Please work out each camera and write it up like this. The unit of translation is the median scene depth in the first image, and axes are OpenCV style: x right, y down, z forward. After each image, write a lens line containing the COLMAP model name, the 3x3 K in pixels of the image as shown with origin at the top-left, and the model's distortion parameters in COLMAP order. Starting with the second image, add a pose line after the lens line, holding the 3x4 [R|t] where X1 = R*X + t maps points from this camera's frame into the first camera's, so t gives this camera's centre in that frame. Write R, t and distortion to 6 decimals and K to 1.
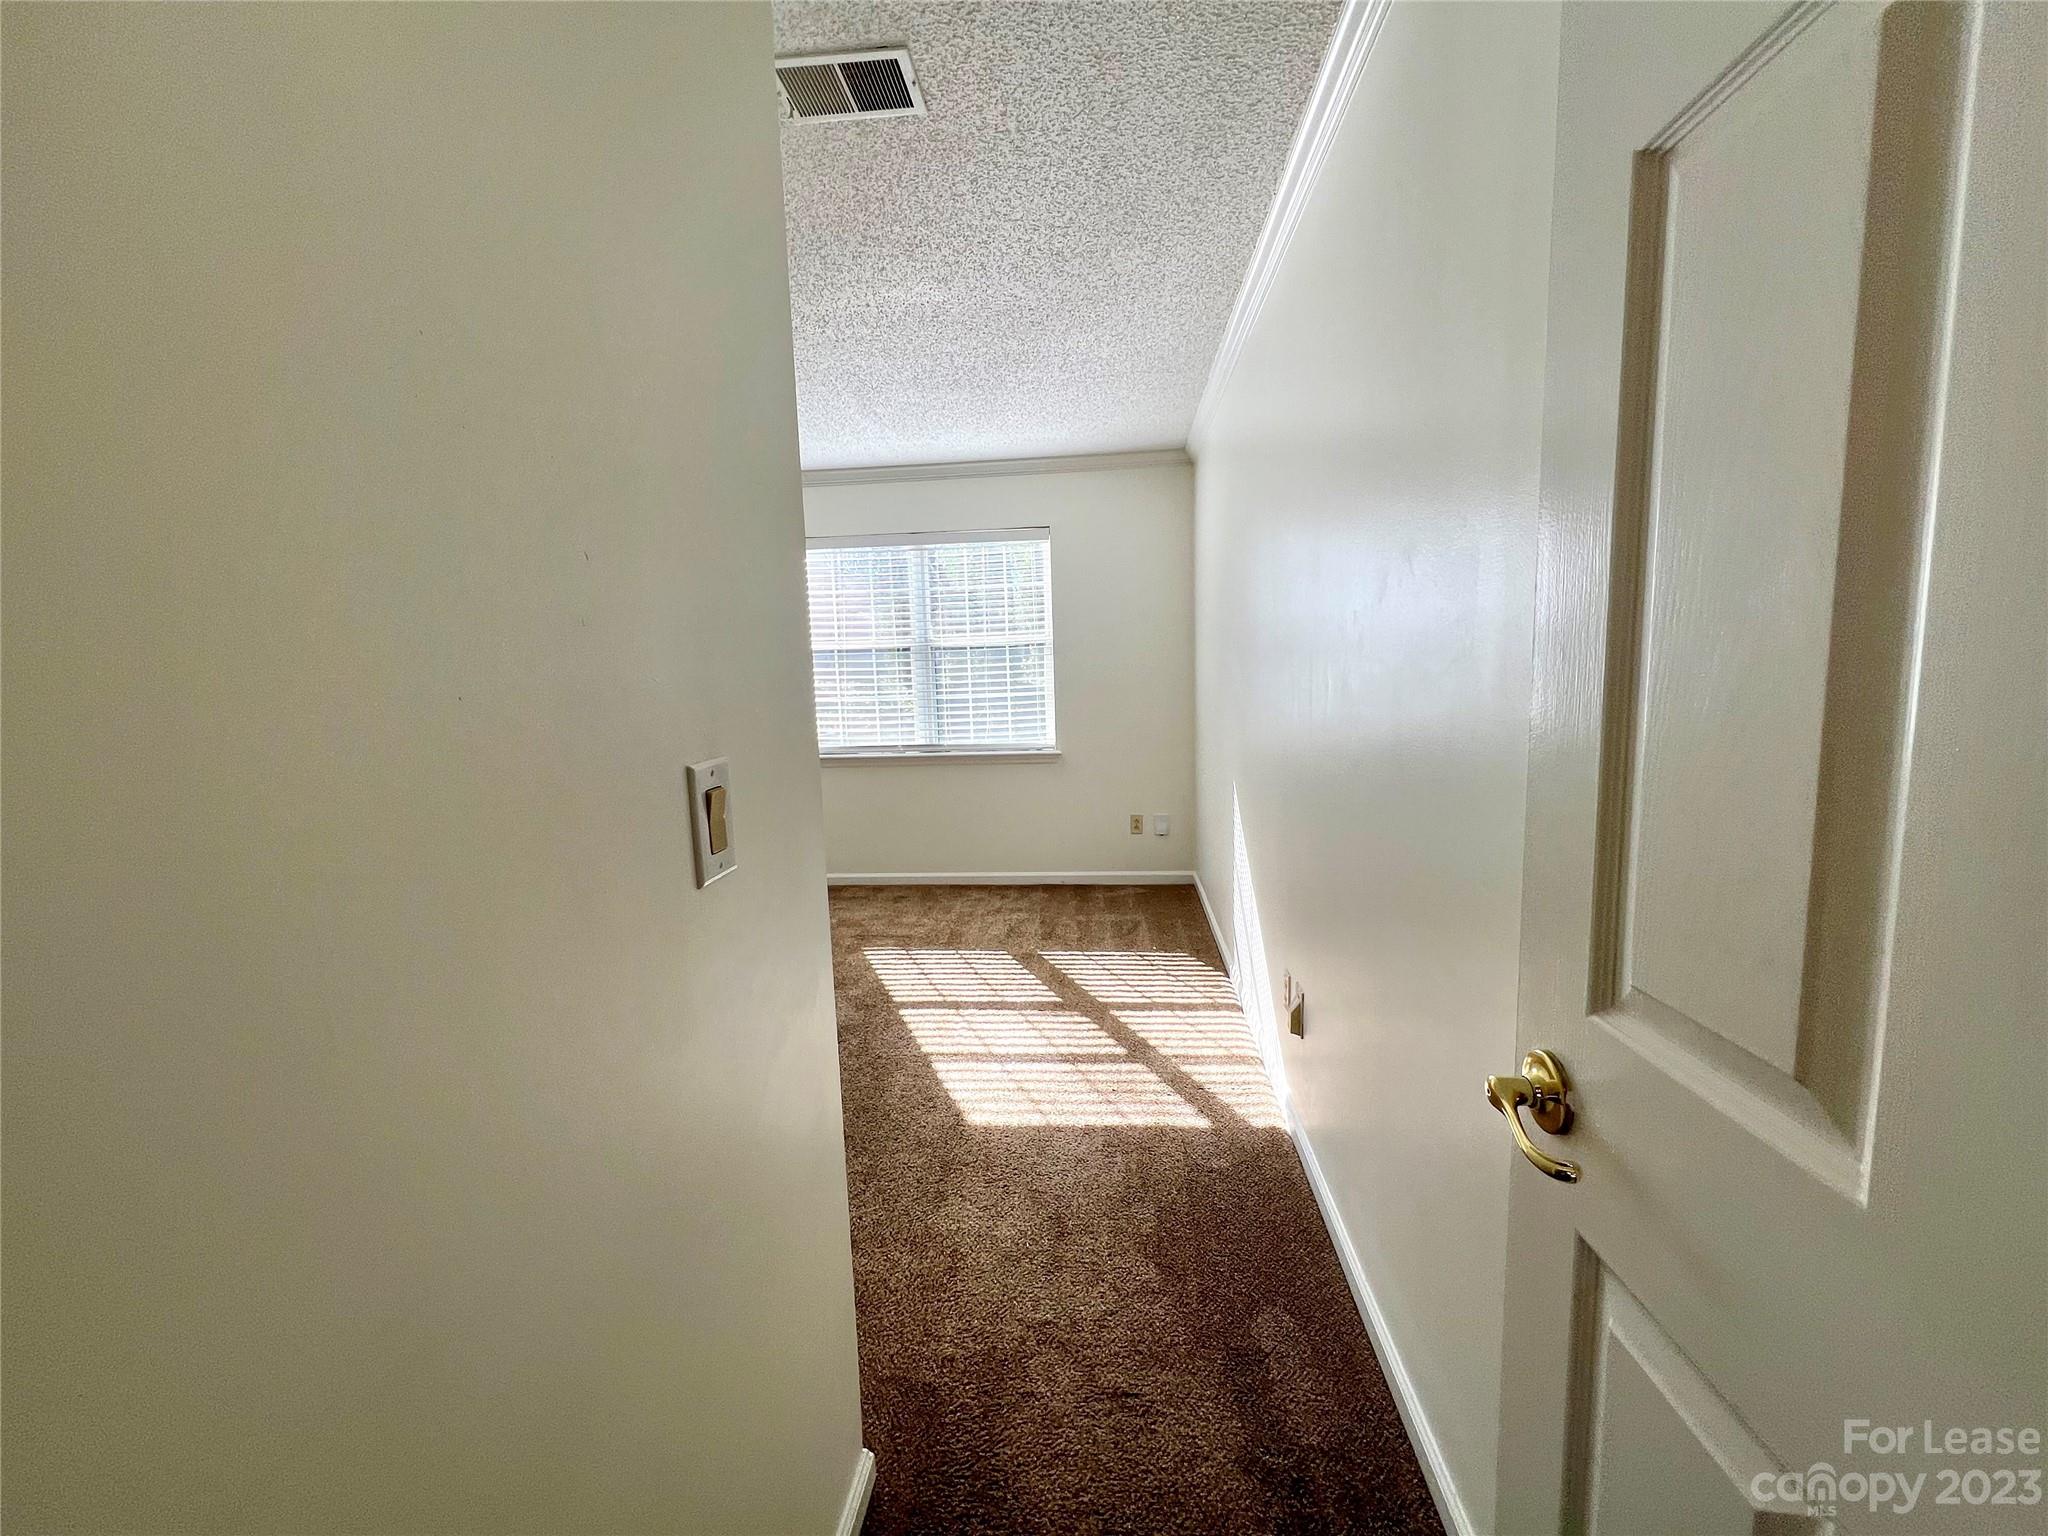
lens RADIAL K [[824.7, 0, 1028.0], [0, 824.7, 752.1], [0, 0, 1]] dist [-0.000262, -0.000038]
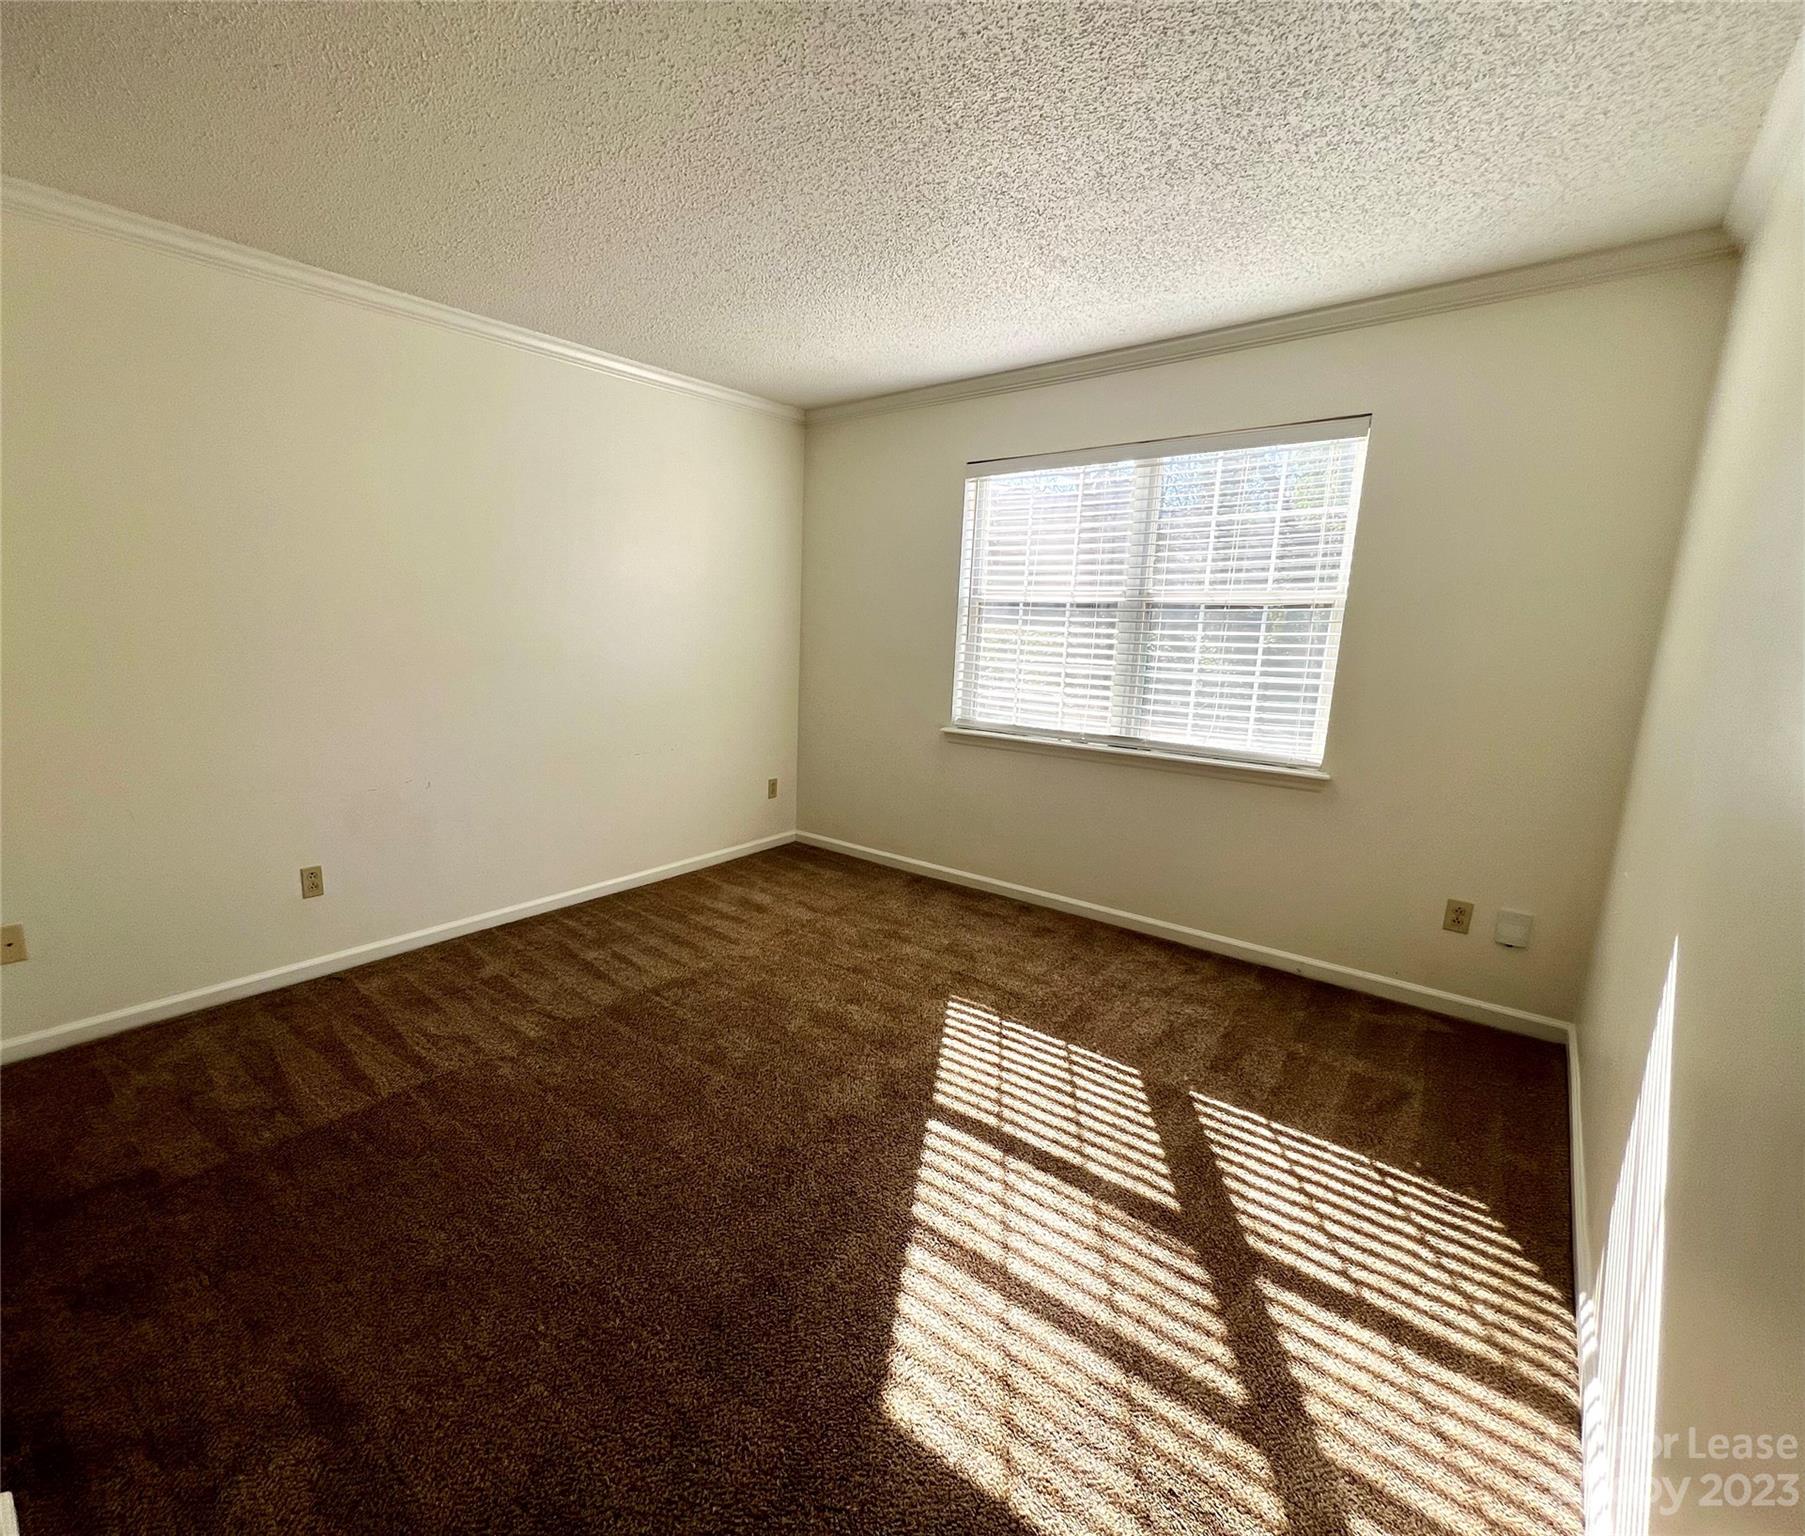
lens RADIAL K [[819.3, 0, 788.5], [0, 819.3, 762.4], [0, 0, 1]] dist [0.002826, -0.000211]
pose [[0.798324, 0.151549, -0.582849, 0.099592], [-0.104713, 0.988008, 0.113471, -0.052982], [0.593055, -0.029554, 0.804619, 0.317674]]
